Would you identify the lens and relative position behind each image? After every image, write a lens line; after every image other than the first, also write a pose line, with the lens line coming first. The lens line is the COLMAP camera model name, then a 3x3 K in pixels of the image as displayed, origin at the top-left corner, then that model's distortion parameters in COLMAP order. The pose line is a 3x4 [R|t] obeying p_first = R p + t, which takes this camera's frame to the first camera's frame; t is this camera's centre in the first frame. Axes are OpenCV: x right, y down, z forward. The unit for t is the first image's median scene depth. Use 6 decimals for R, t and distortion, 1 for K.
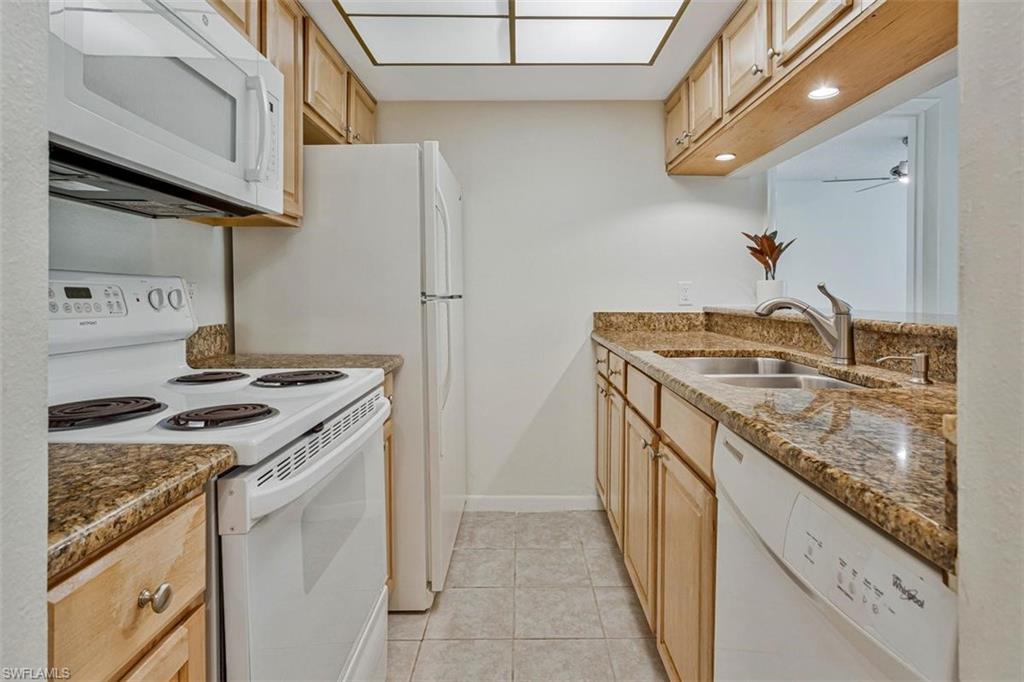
lens RADIAL K [[509.7, 0, 514.6], [0, 509.7, 288.1], [0, 0, 1]] dist [0.008719, 0.000546]
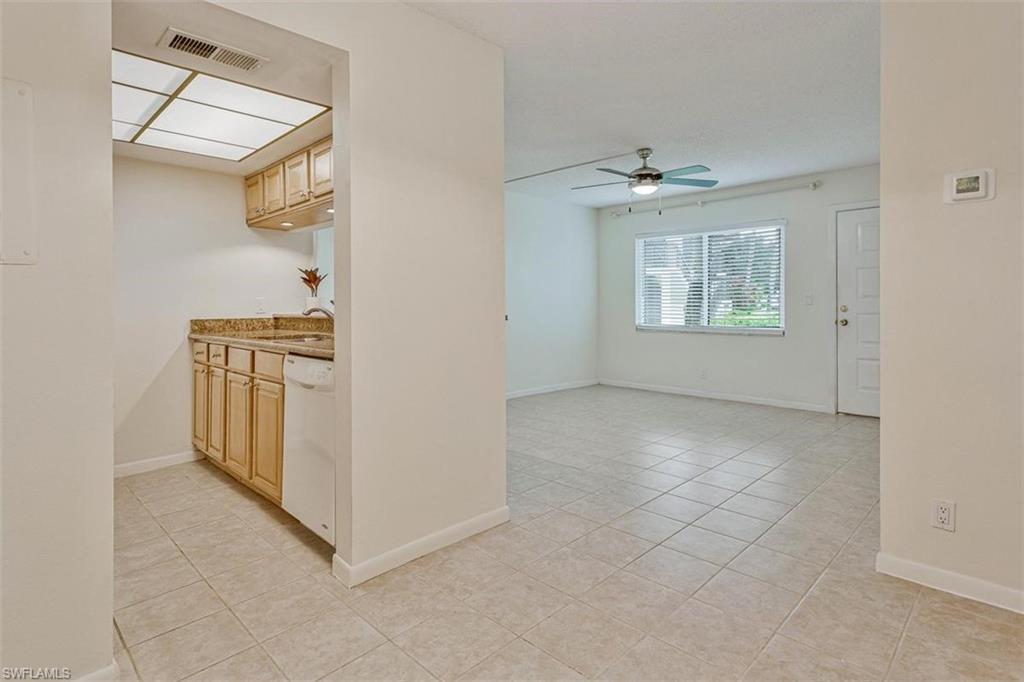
lens RADIAL K [[509.7, 0, 525.4], [0, 509.7, 304.6], [0, 0, 1]] dist [0.008719, 0.000546]
pose [[0.675996, -0.004421, 0.736892, -0.377335], [0.000056, 0.999982, 0.005948, -0.001328], [-0.736905, -0.003979, 0.675984, -0.907610]]
